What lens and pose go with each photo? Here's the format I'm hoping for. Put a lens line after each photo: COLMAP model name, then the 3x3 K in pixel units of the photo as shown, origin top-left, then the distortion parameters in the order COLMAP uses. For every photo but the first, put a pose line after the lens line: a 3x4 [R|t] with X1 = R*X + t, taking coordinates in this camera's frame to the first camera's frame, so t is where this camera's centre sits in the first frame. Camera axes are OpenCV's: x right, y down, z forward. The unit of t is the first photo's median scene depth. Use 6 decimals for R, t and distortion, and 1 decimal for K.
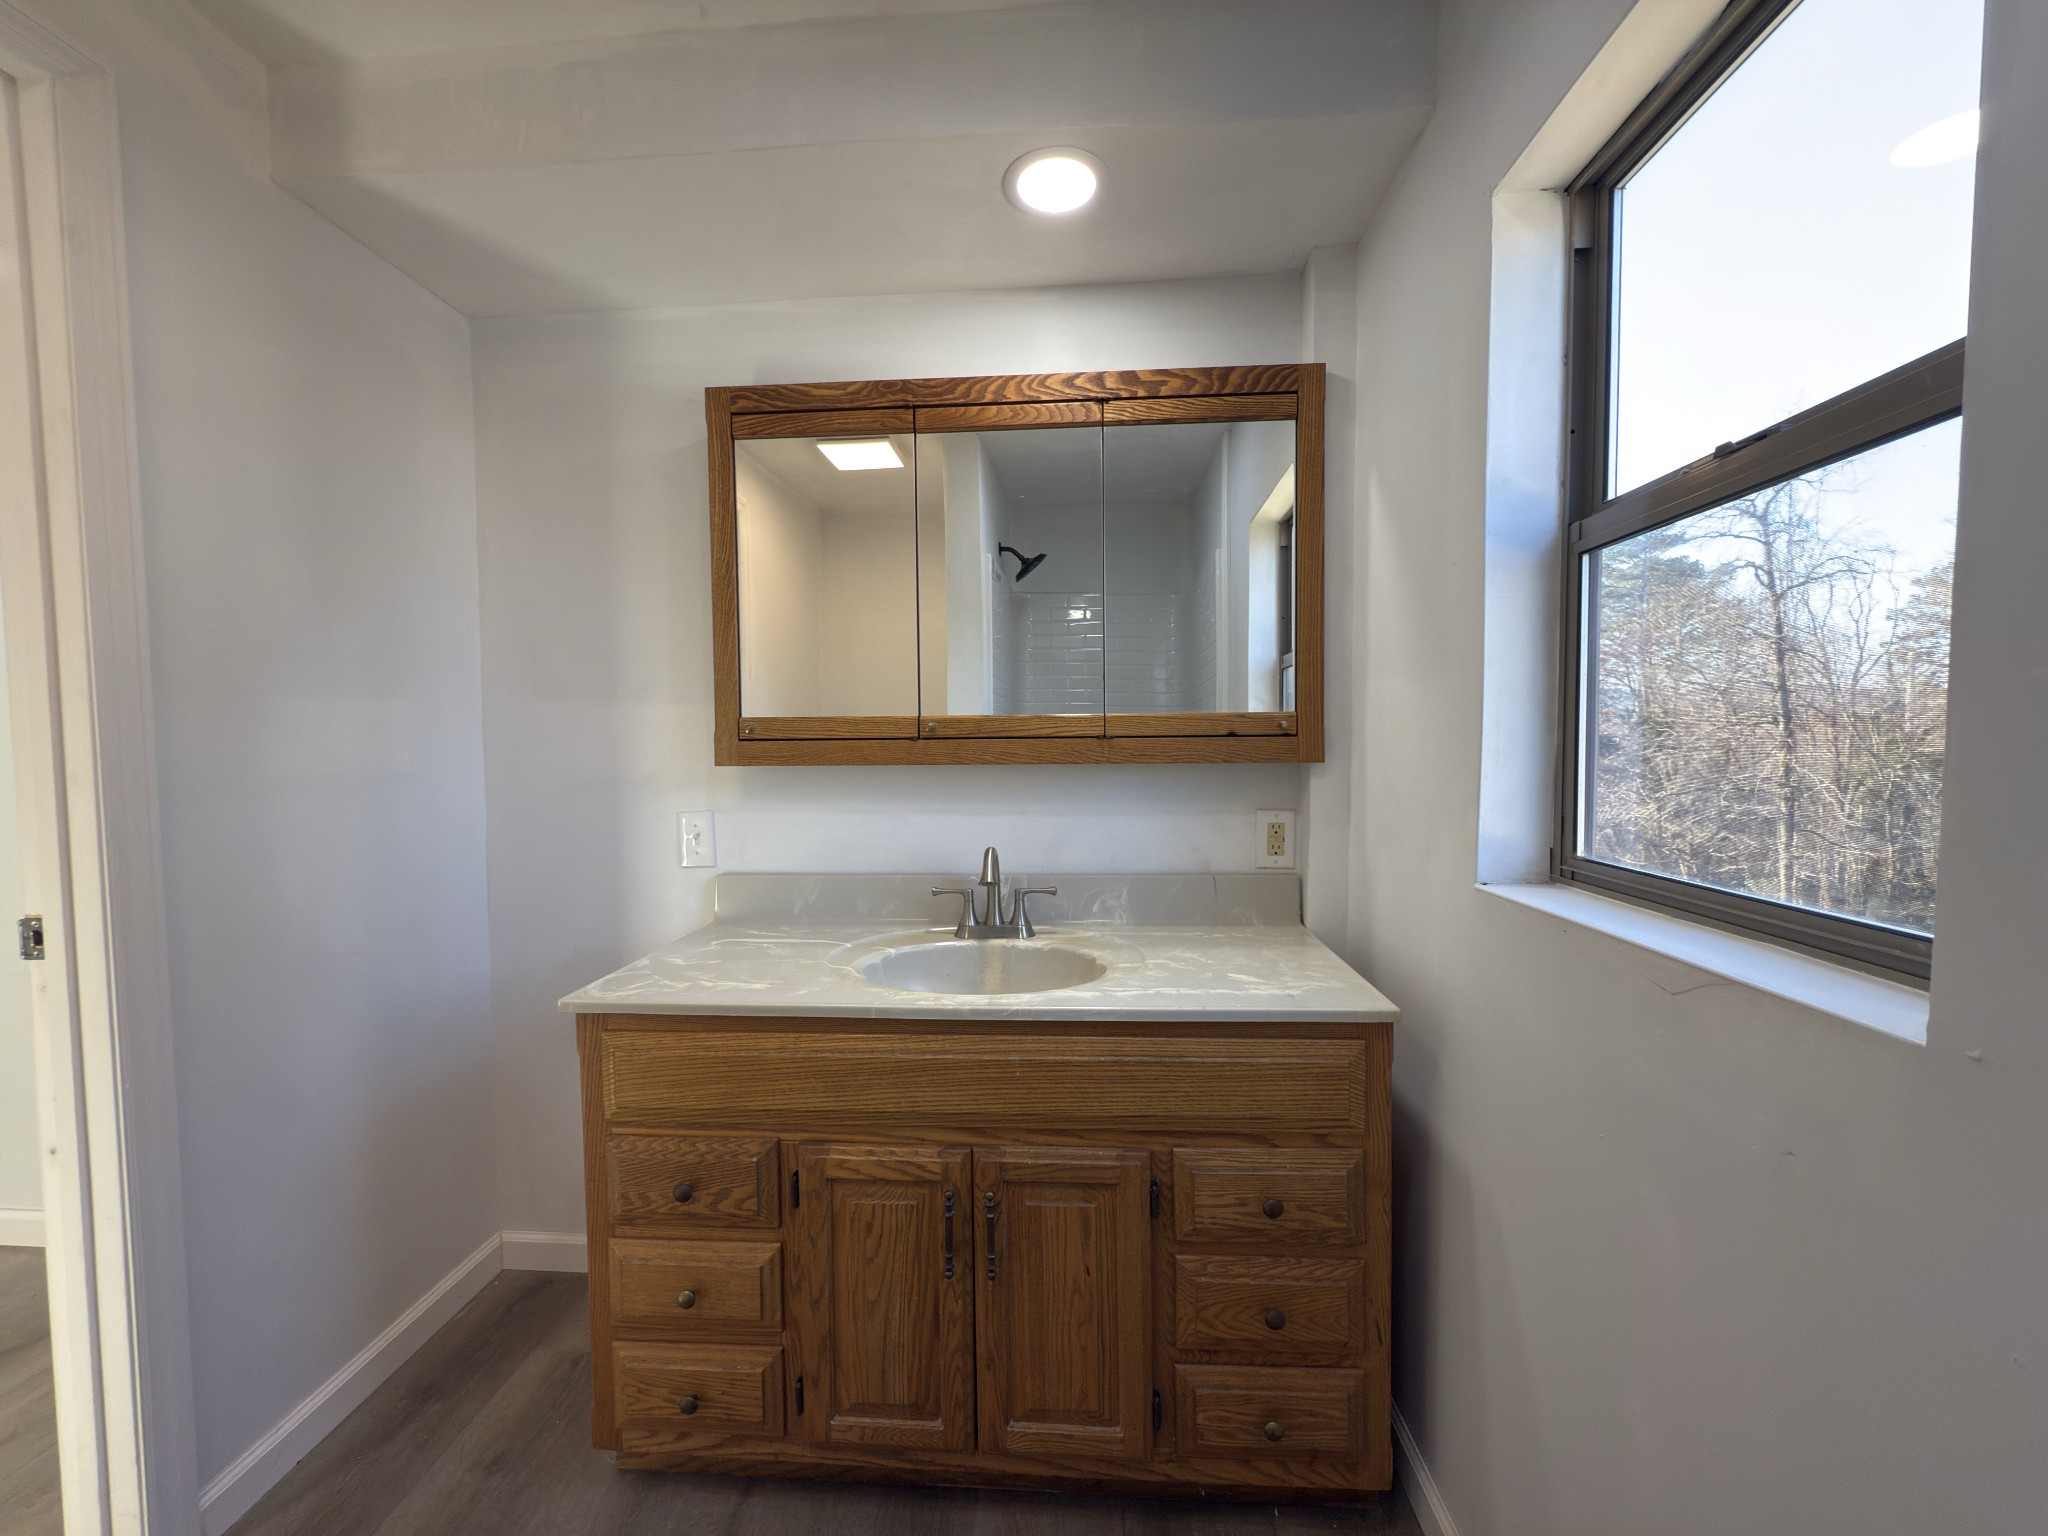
lens RADIAL K [[831.0, 0, 1036.5], [0, 831.0, 768.9], [0, 0, 1]] dist [0.000992, 0.000148]
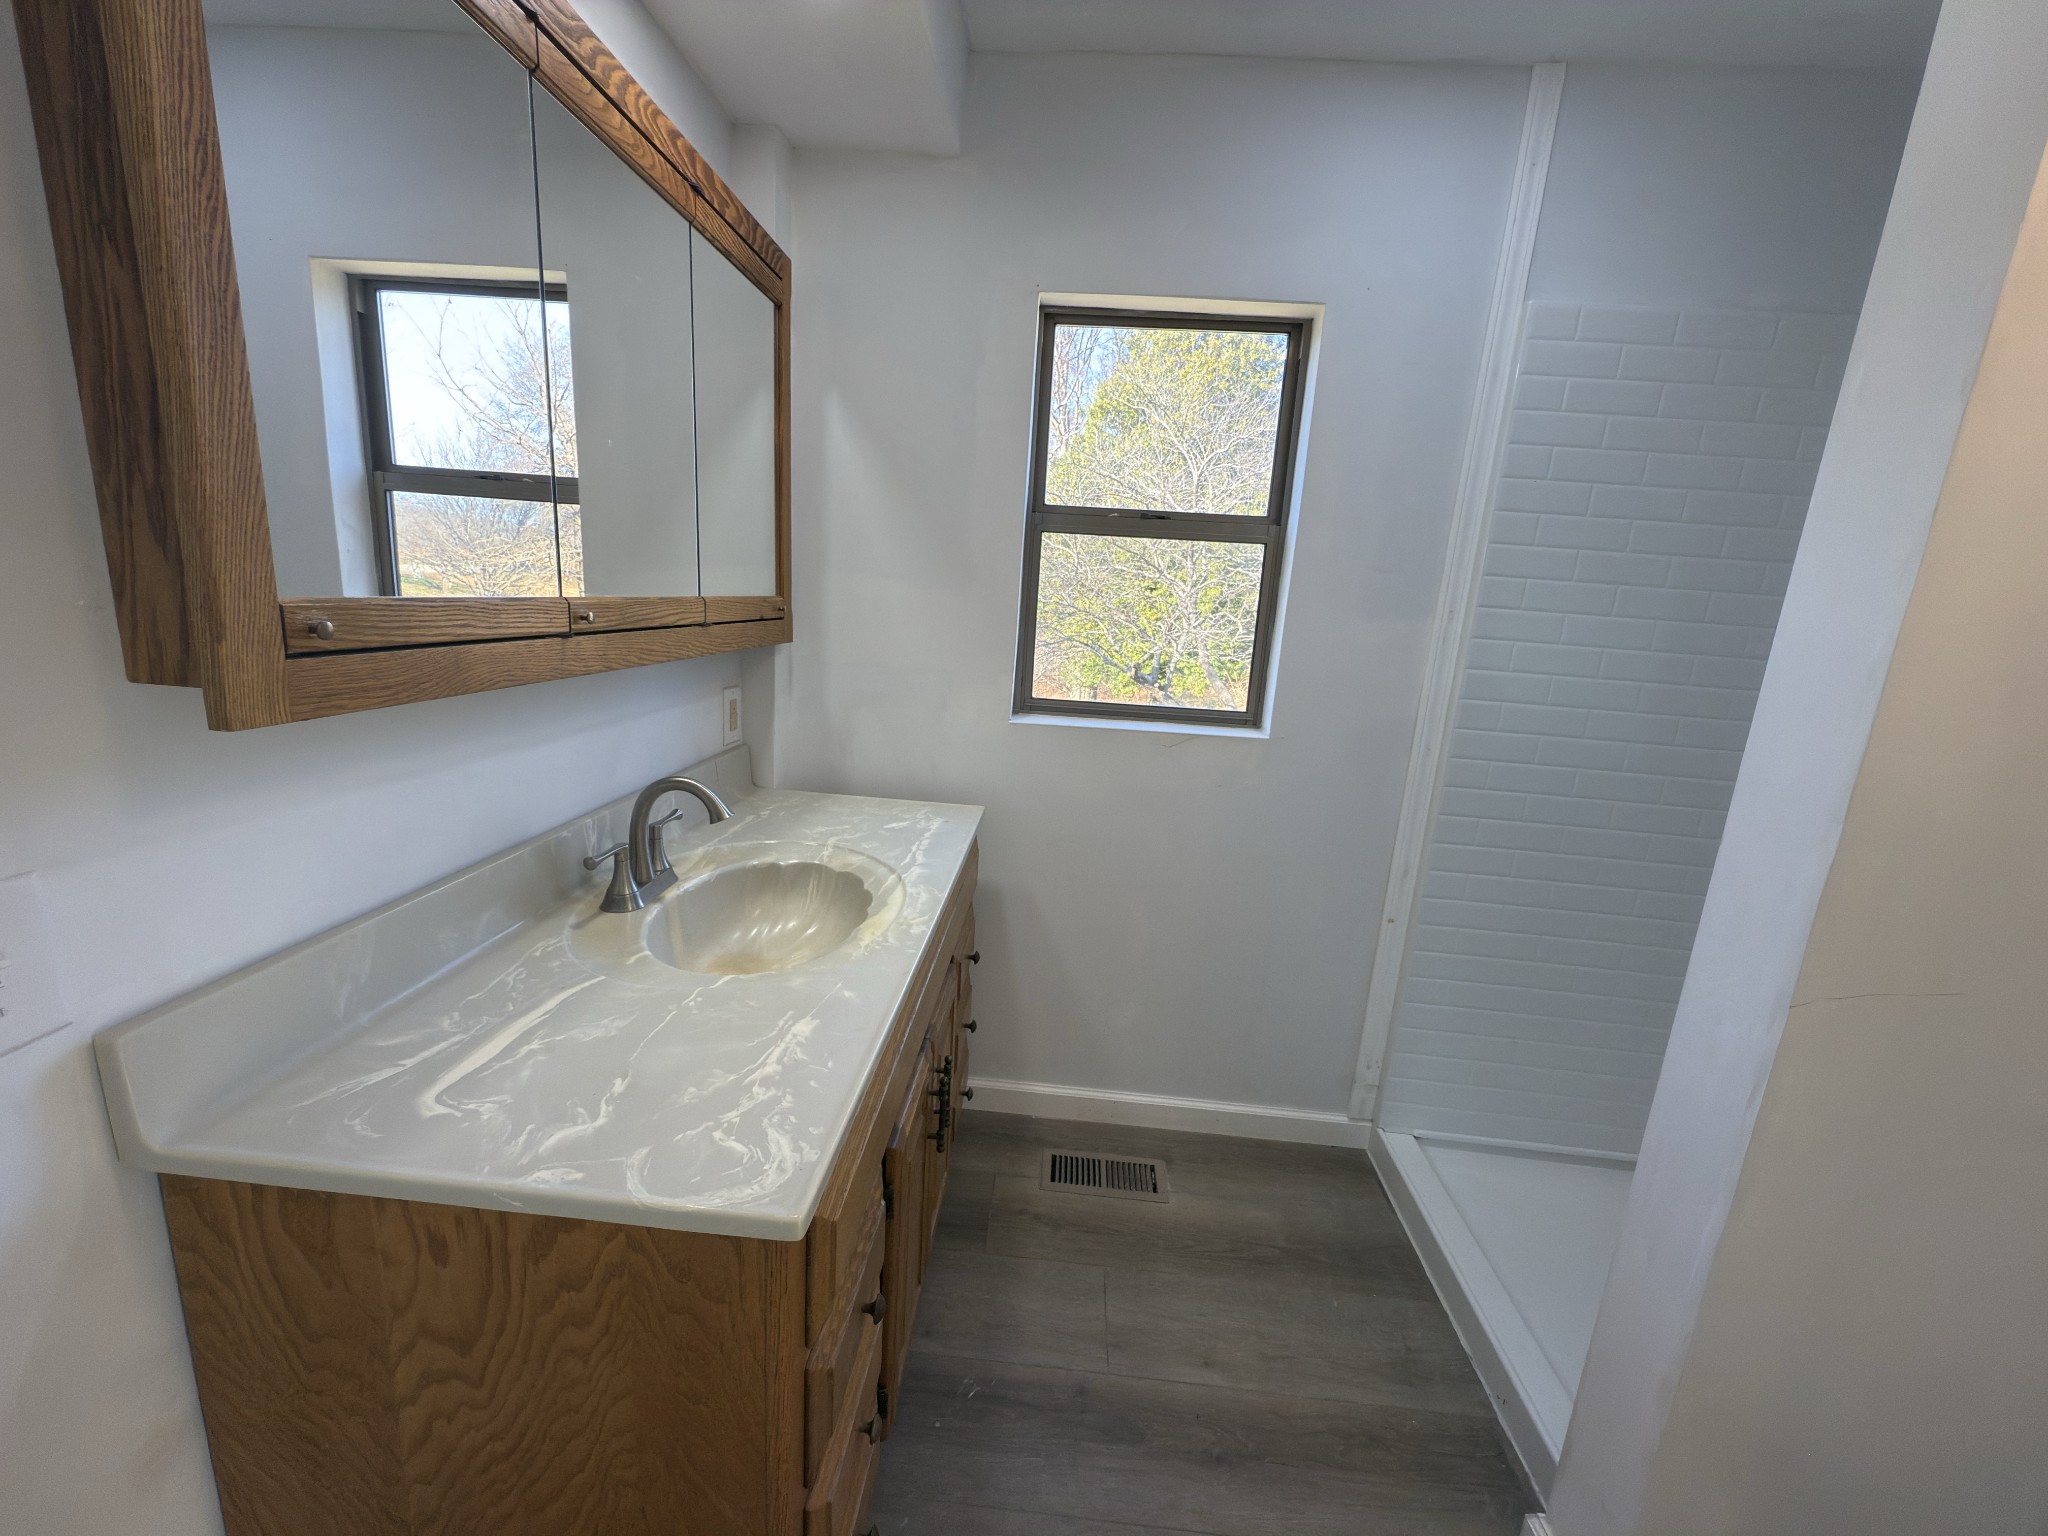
lens RADIAL K [[818.4, 0, 1027.4], [0, 818.4, 773.2], [0, 0, 1]] dist [0.000805, 0.000356]
pose [[-0.003163, -0.209249, 0.977857, -0.939132], [-0.021126, 0.977658, 0.209138, -0.086819], [-0.999772, -0.019997, -0.007513, 0.813928]]
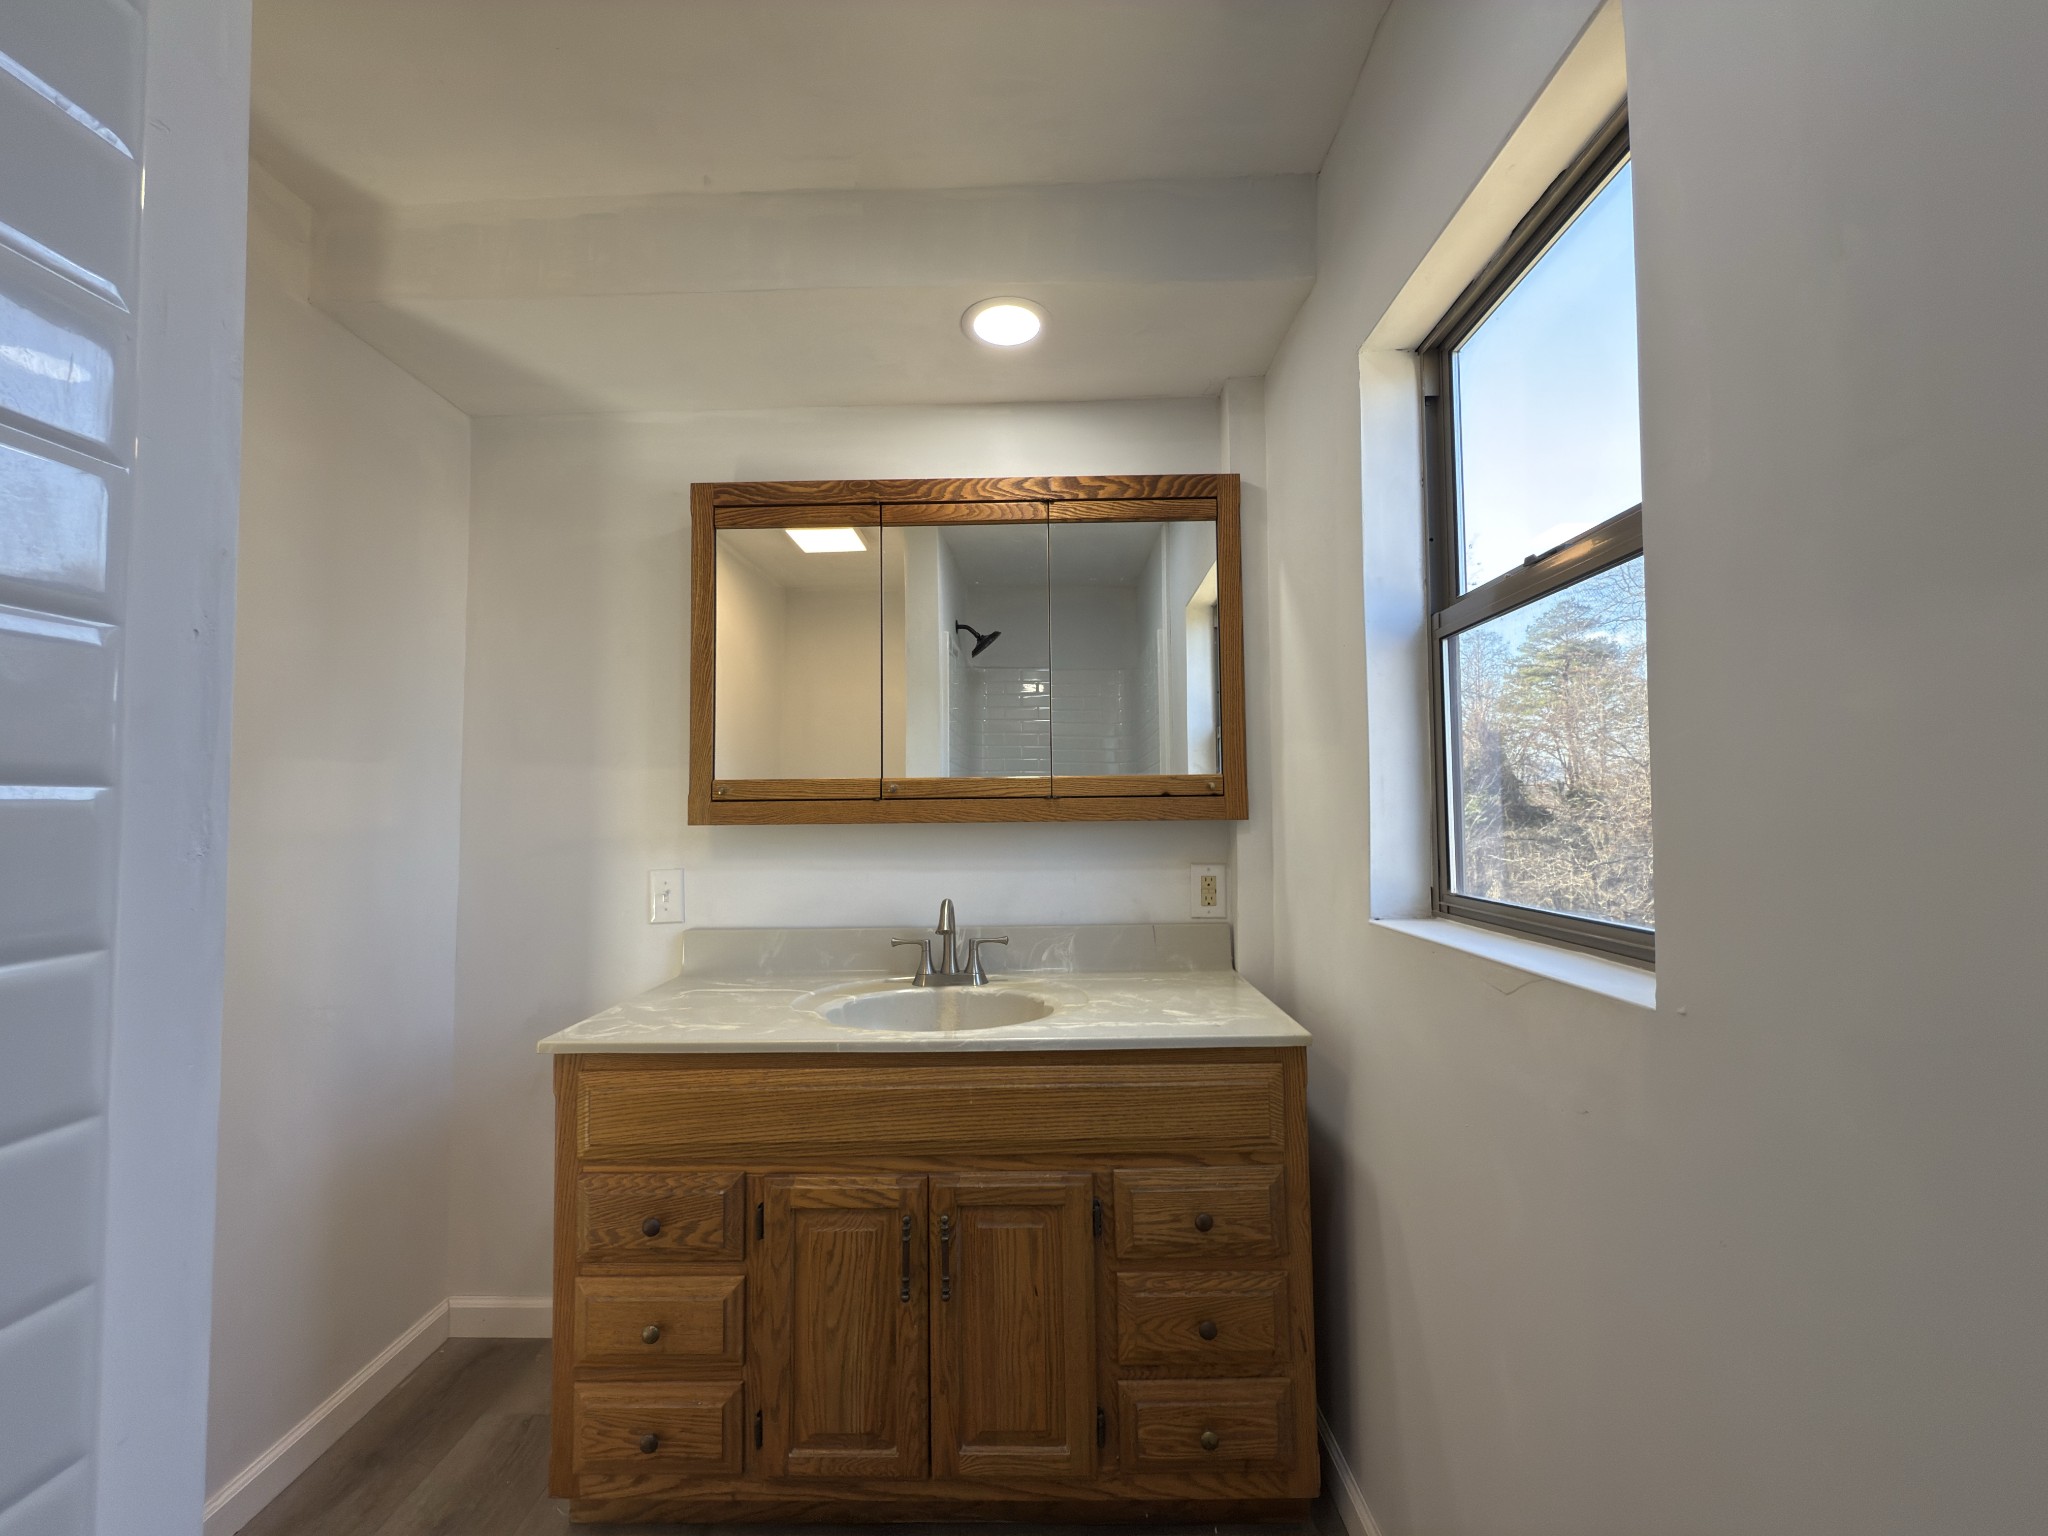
lens RADIAL K [[831.0, 0, 1036.5], [0, 831.0, 768.9], [0, 0, 1]] dist [0.000992, 0.000148]
pose [[0.998619, 0.000994, 0.052534, 0.005117], [0.003604, 0.996170, -0.087364, 0.024377], [-0.052419, 0.087432, 0.994790, -0.115772]]
